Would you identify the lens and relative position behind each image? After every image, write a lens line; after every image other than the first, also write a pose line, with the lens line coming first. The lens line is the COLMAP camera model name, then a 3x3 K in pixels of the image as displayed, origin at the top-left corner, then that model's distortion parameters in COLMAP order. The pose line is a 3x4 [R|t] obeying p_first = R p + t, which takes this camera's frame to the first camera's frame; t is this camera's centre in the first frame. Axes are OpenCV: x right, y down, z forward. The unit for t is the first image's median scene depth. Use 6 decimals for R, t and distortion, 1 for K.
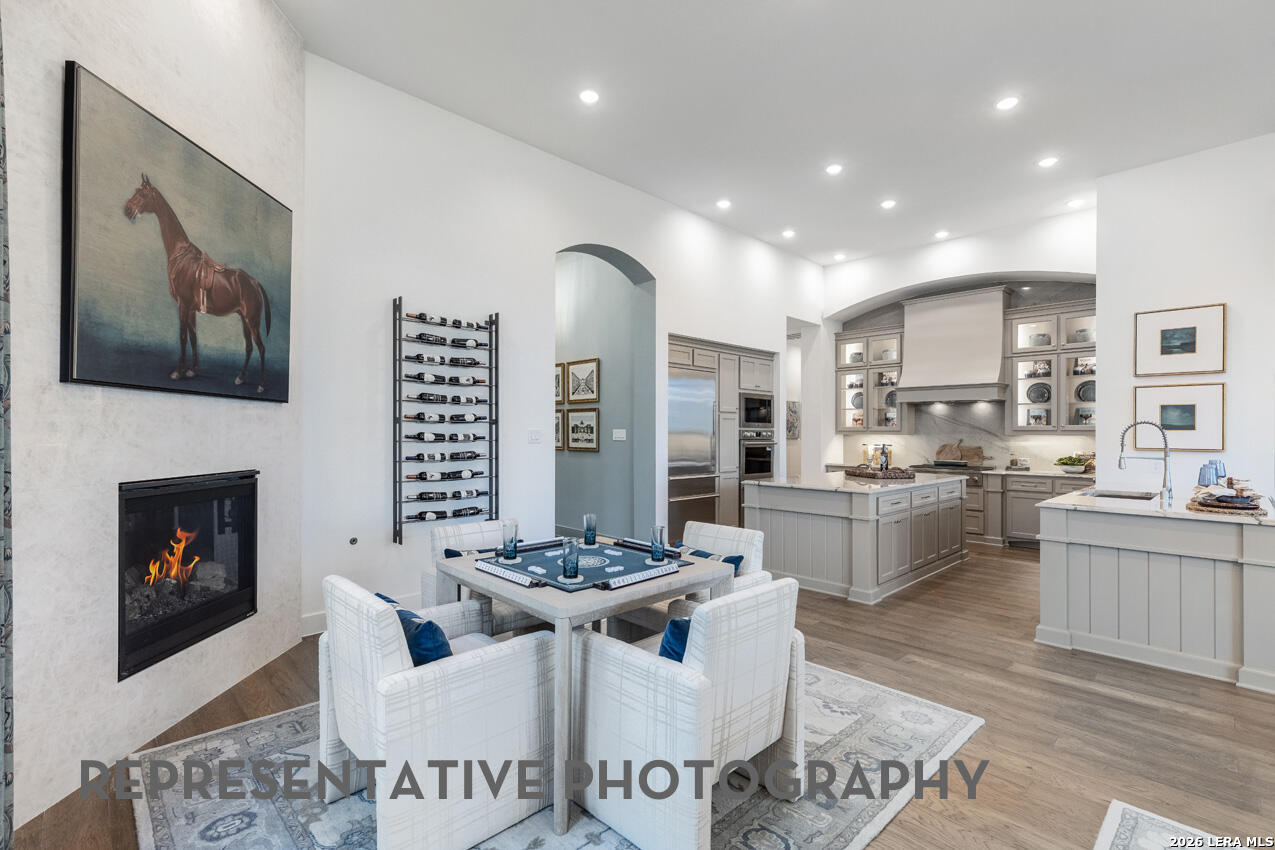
lens RADIAL K [[571.0, 0, 661.0], [0, 571.0, 431.6], [0, 0, 1]] dist [0.001658, 0.000017]
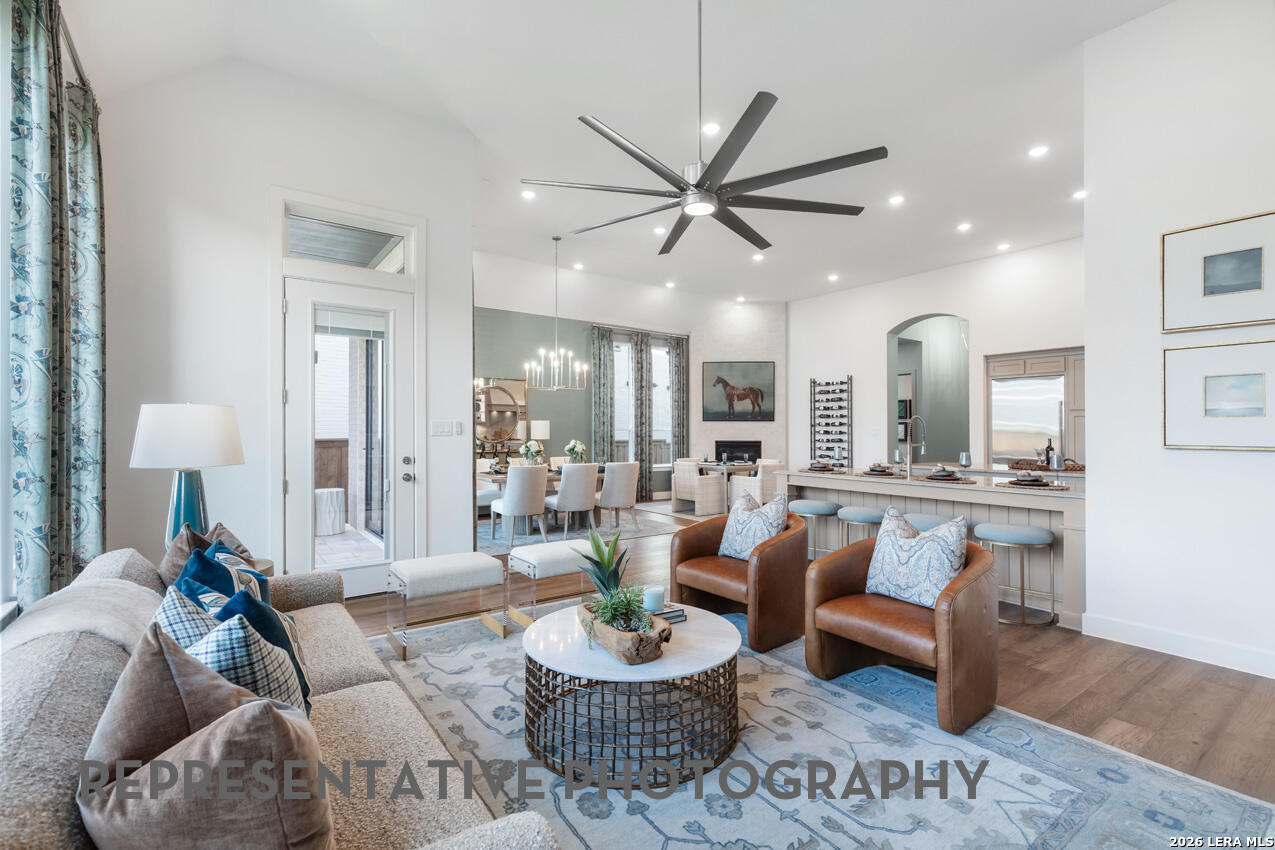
lens RADIAL K [[545.6, 0, 595.9], [0, 545.6, 430.1], [0, 0, 1]] dist [0.000527, 0.000004]
pose [[-0.217646, -0.007692, -0.975997, 2.105167], [-0.002118, 0.999970, -0.007409, 0.020508], [0.976025, 0.000455, -0.217656, 0.561732]]
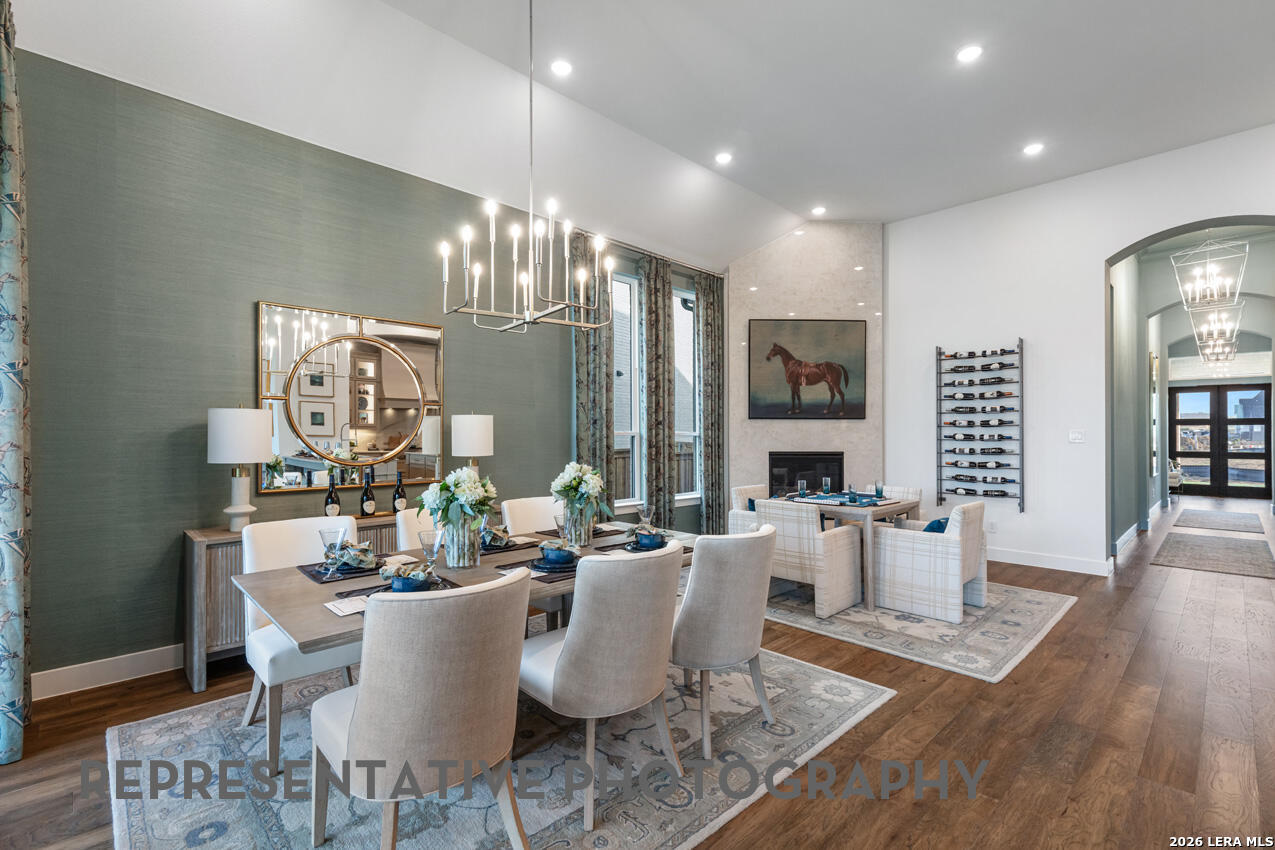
lens RADIAL K [[558.5, 0, 607.1], [0, 558.5, 434.3], [0, 0, 1]] dist [0.005941, -0.000319]
pose [[-0.046222, -0.006975, -0.998907, 1.056975], [0.002921, 0.999970, -0.007118, 0.009964], [0.998927, -0.003246, -0.046200, 0.170754]]
